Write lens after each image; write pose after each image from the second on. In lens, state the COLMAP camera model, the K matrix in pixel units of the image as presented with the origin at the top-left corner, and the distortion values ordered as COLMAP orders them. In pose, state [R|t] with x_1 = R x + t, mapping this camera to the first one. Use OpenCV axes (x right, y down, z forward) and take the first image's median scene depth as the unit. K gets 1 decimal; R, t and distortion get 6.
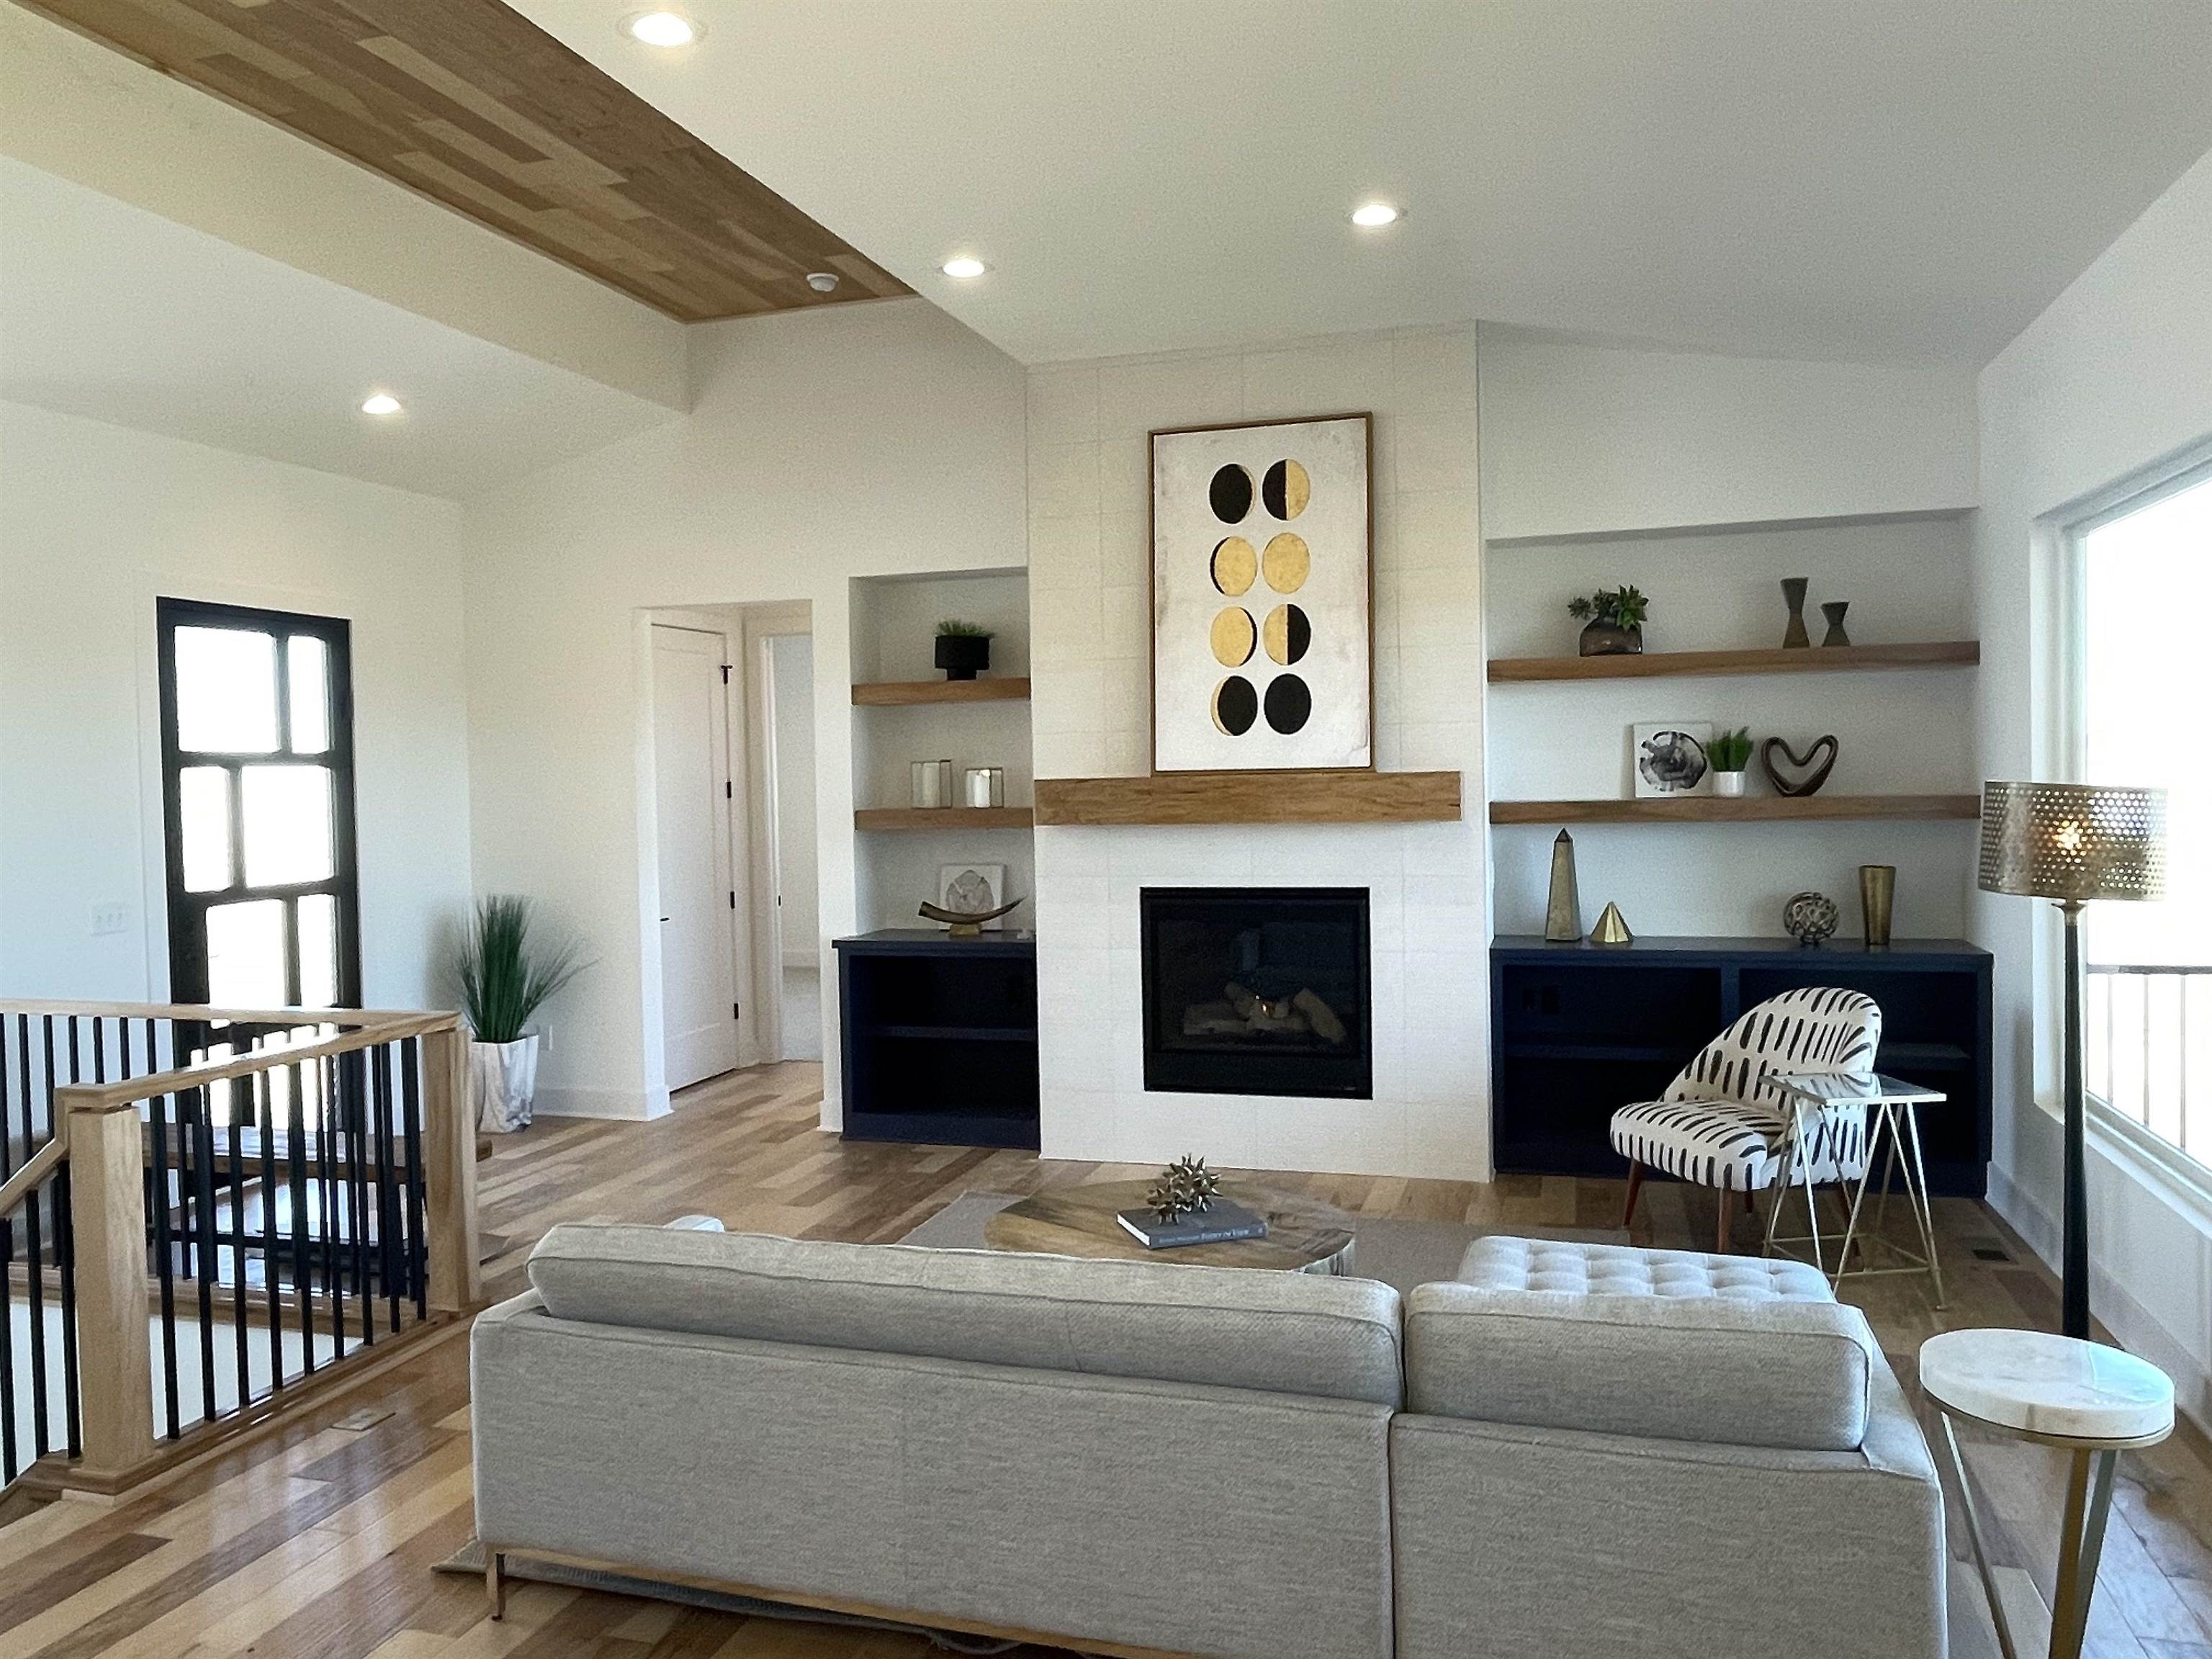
lens RADIAL K [[1602.6, 0, 1106.0], [0, 1602.6, 829.5], [0, 0, 1]] dist [0.002149, -0.006917]
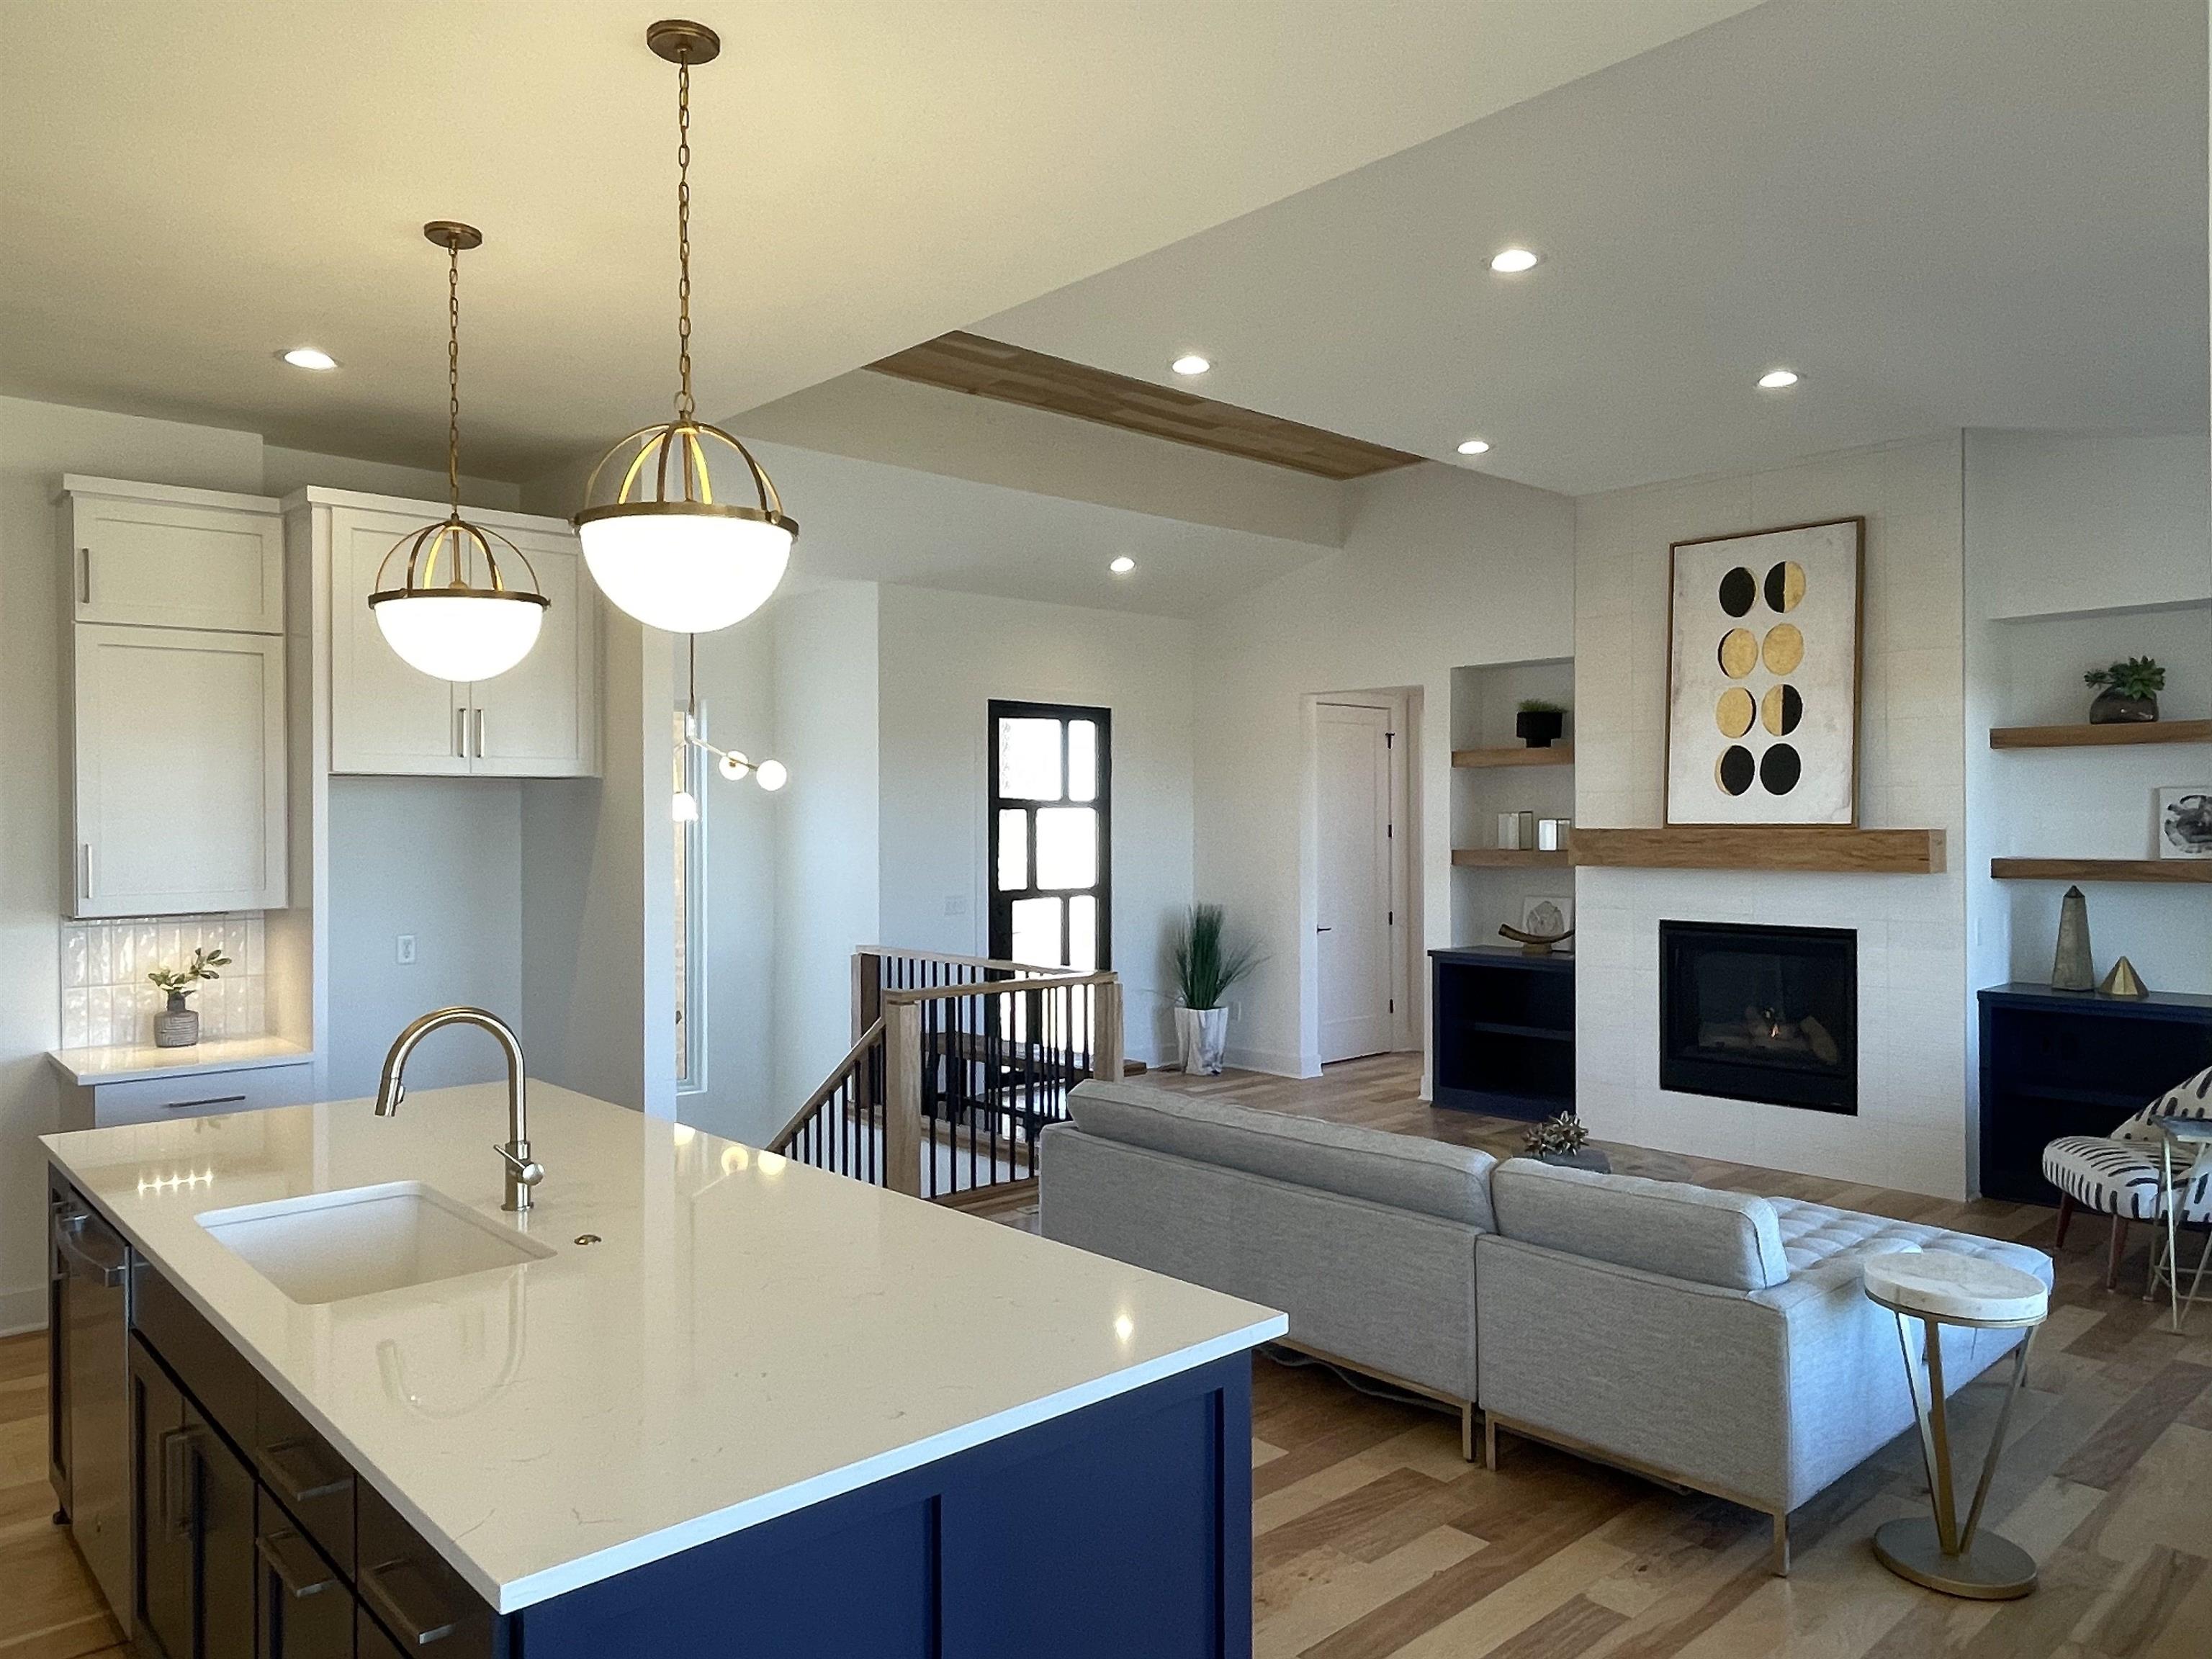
lens RADIAL K [[1504.5, 0, 1106.0], [0, 1504.5, 829.5], [0, 0, 1]] dist [0.003454, -0.000951]
pose [[0.862753, 0.022055, -0.505144, 0.235648], [-0.034375, 0.999295, -0.015080, -0.000343], [0.504455, 0.030374, 0.862904, -0.192203]]
